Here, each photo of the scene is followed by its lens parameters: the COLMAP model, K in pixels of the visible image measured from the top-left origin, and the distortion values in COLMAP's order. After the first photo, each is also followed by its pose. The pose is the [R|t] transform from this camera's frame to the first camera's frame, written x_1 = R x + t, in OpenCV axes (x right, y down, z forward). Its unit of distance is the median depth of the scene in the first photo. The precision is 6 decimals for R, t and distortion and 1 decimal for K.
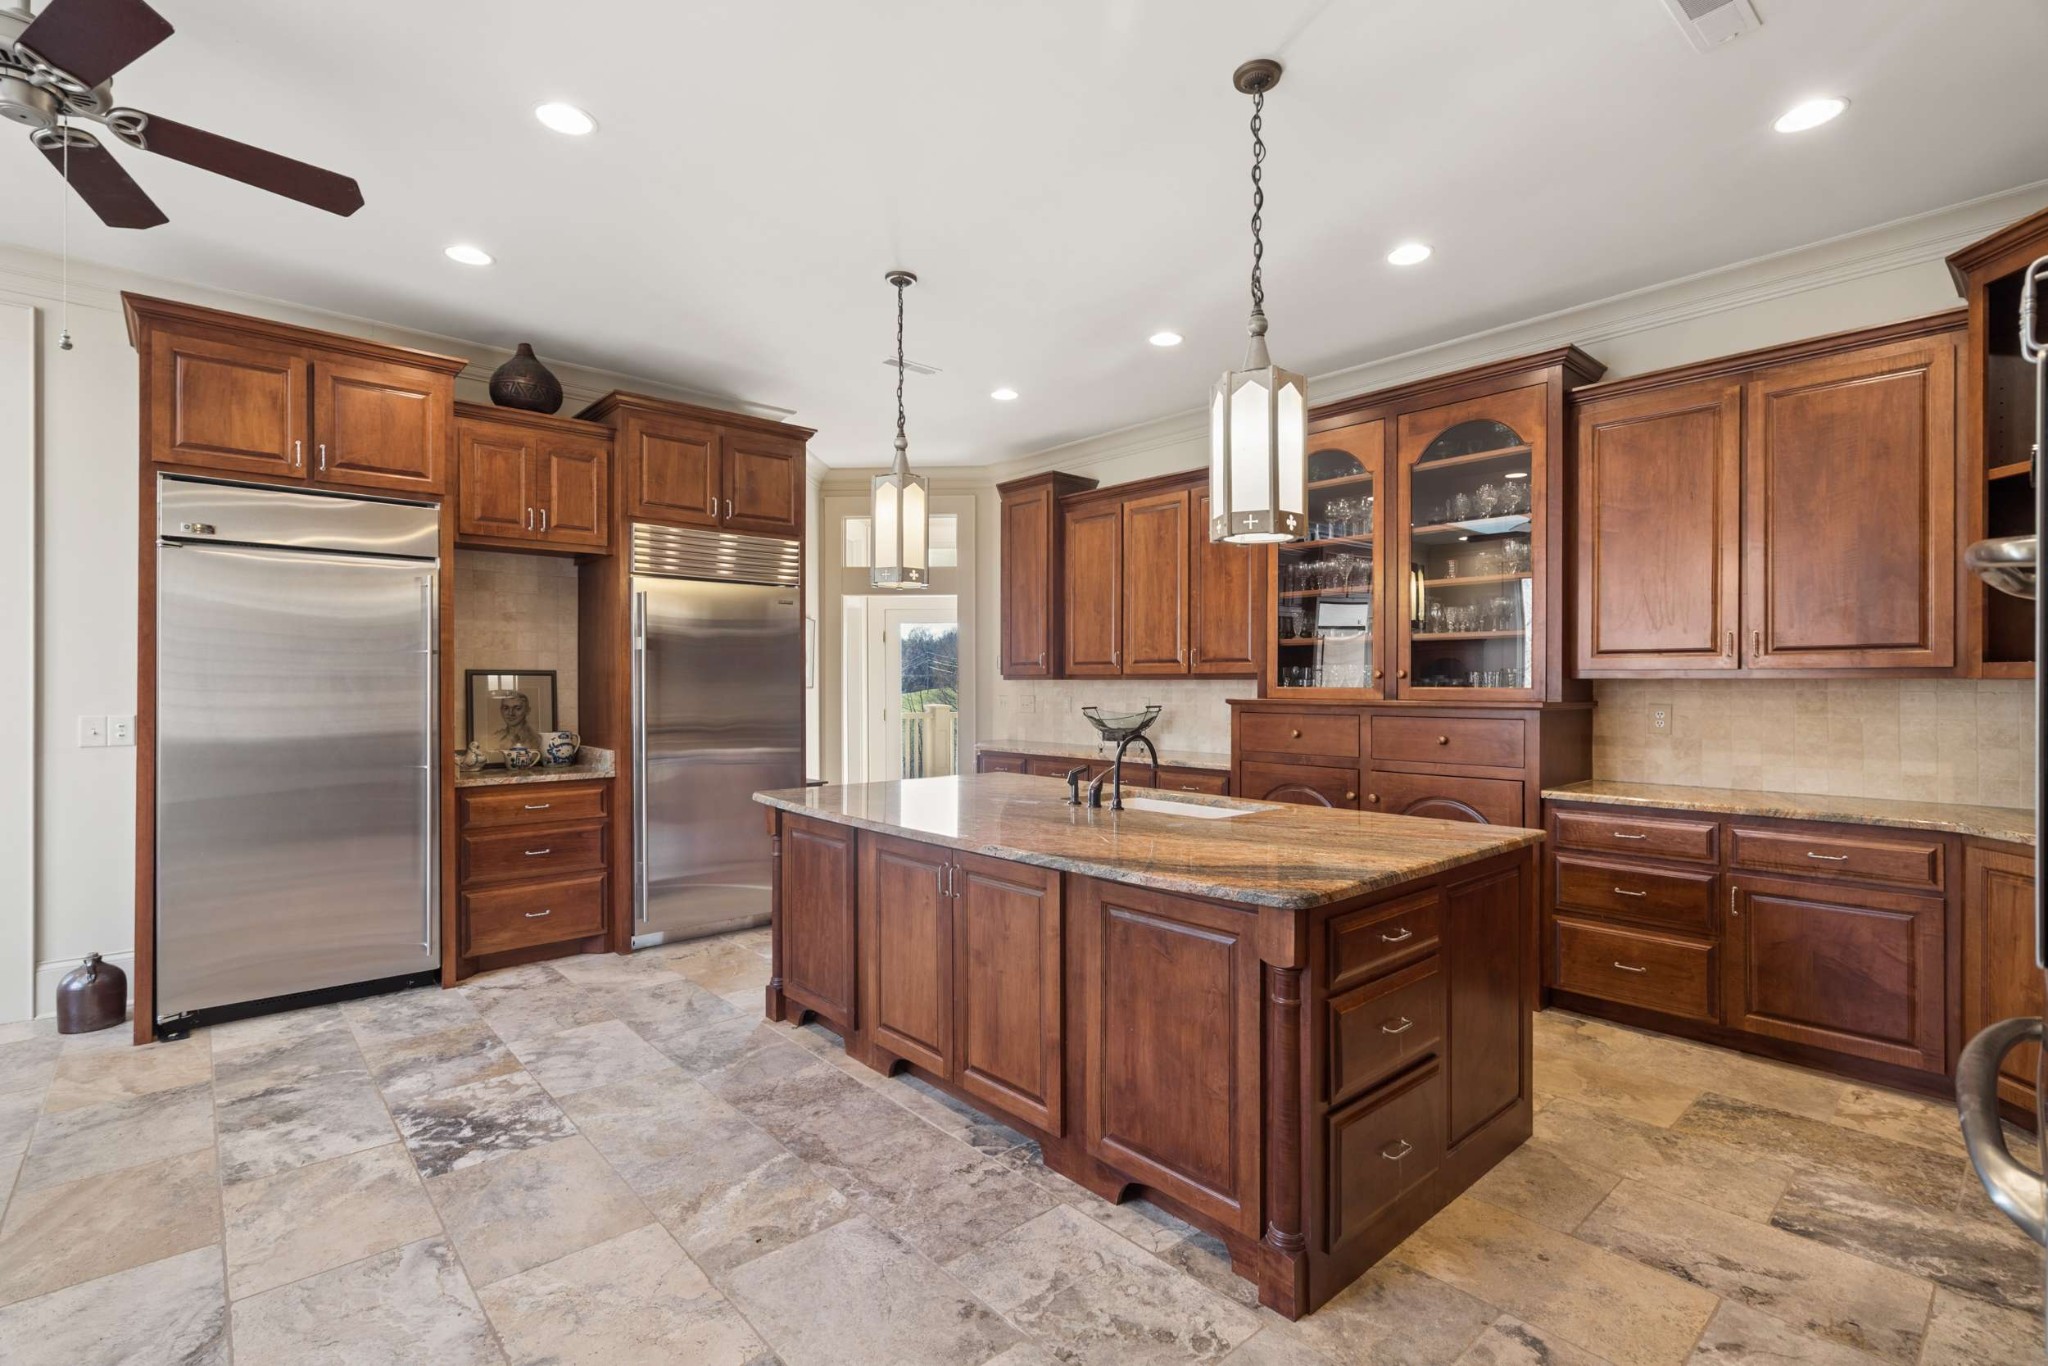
lens RADIAL K [[939.3, 0, 1022.0], [0, 939.3, 684.5], [0, 0, 1]] dist [-0.003351, -0.000045]
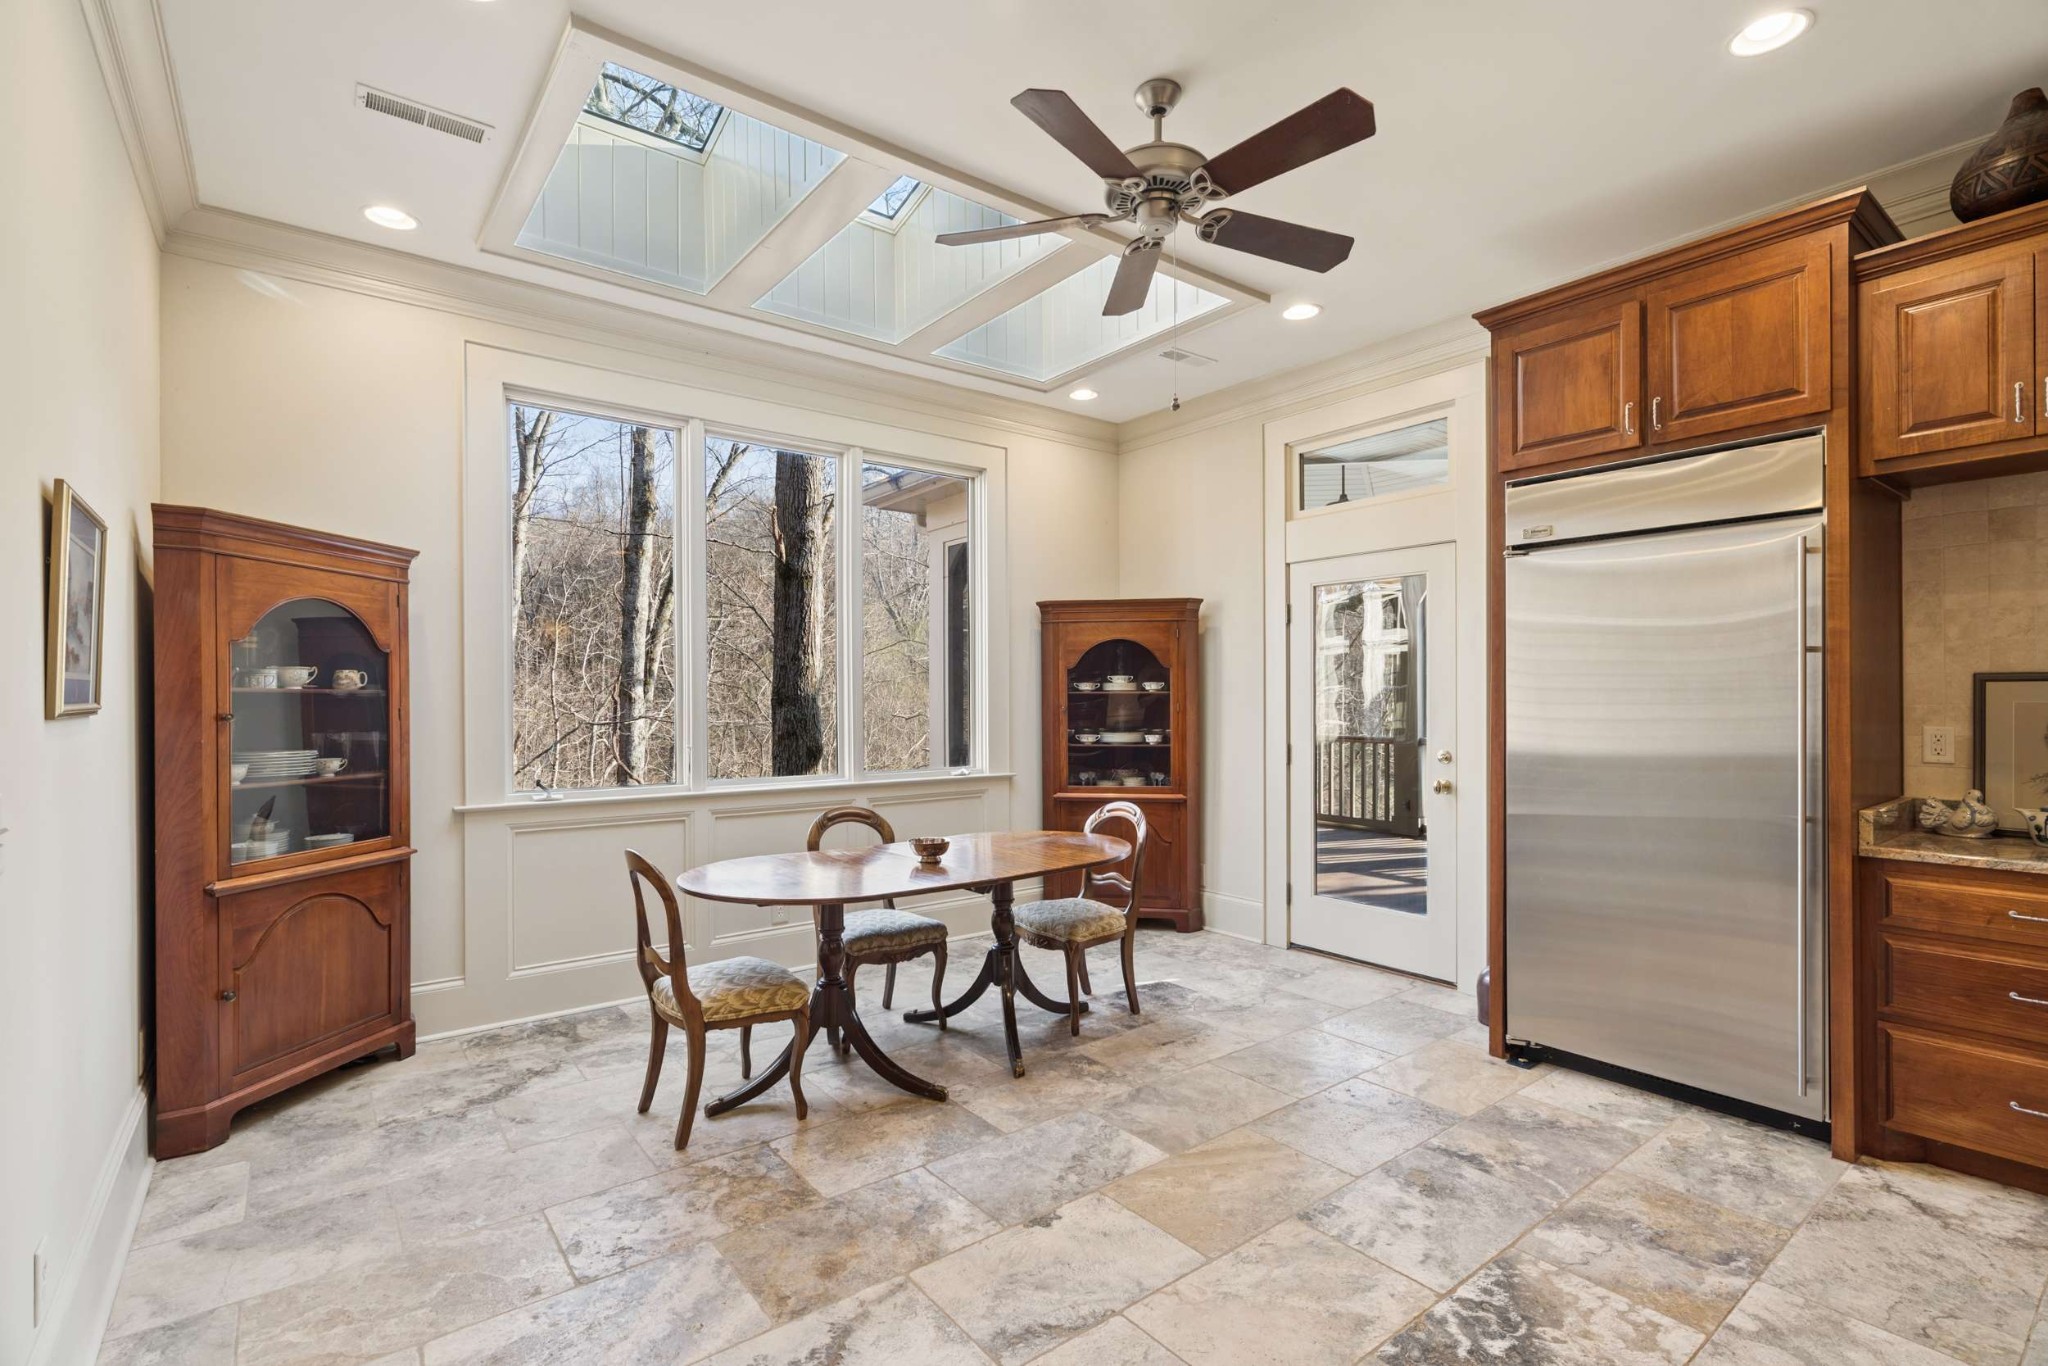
lens RADIAL K [[939.3, 0, 1024.1], [0, 939.3, 693.5], [0, 0, 1]] dist [-0.003351, -0.000045]
pose [[-0.069975, -0.005866, -0.997532, 0.097060], [0.001092, 0.999982, -0.005957, 0.001520], [0.997548, -0.001506, -0.069967, 0.561018]]
